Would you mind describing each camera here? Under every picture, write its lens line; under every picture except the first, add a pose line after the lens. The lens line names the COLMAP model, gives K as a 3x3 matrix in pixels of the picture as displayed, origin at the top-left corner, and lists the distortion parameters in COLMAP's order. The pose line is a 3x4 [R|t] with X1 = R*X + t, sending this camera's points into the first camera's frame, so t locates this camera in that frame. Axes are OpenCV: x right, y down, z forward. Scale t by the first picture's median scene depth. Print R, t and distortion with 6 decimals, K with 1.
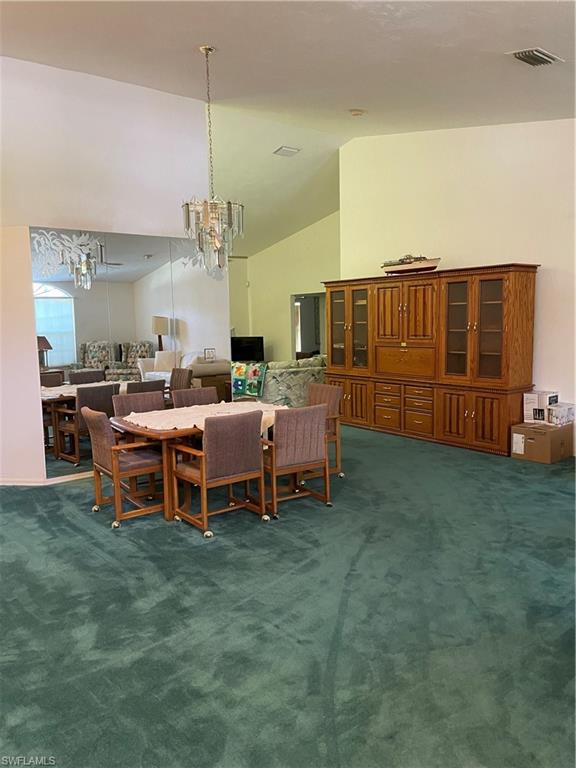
lens RADIAL K [[597.9, 0, 288.0], [0, 597.9, 384.0], [0, 0, 1]] dist [0.075657, -0.103493]
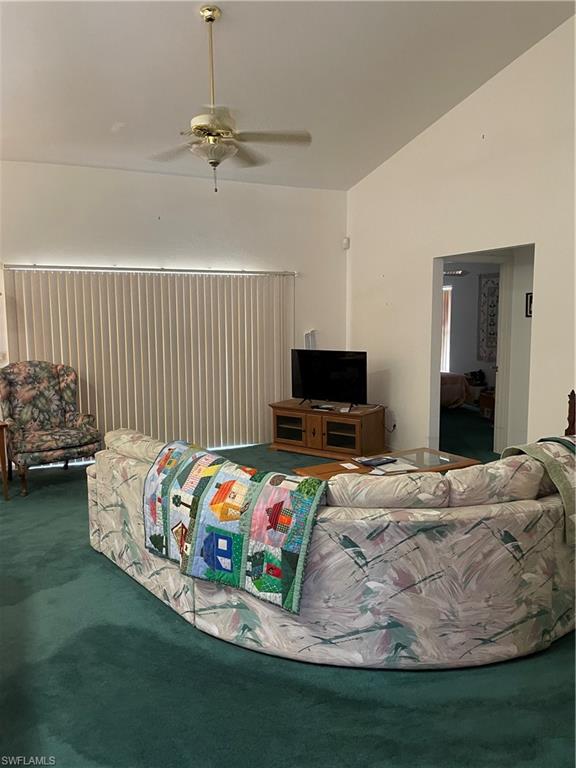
lens RADIAL K [[597.9, 0, 288.0], [0, 597.9, 384.0], [0, 0, 1]] dist [0.075657, -0.103493]
pose [[0.972203, 0.043400, -0.230084, 0.007922], [-0.041021, 0.999044, 0.015113, -0.080327], [0.230519, -0.005254, 0.973054, 0.740059]]
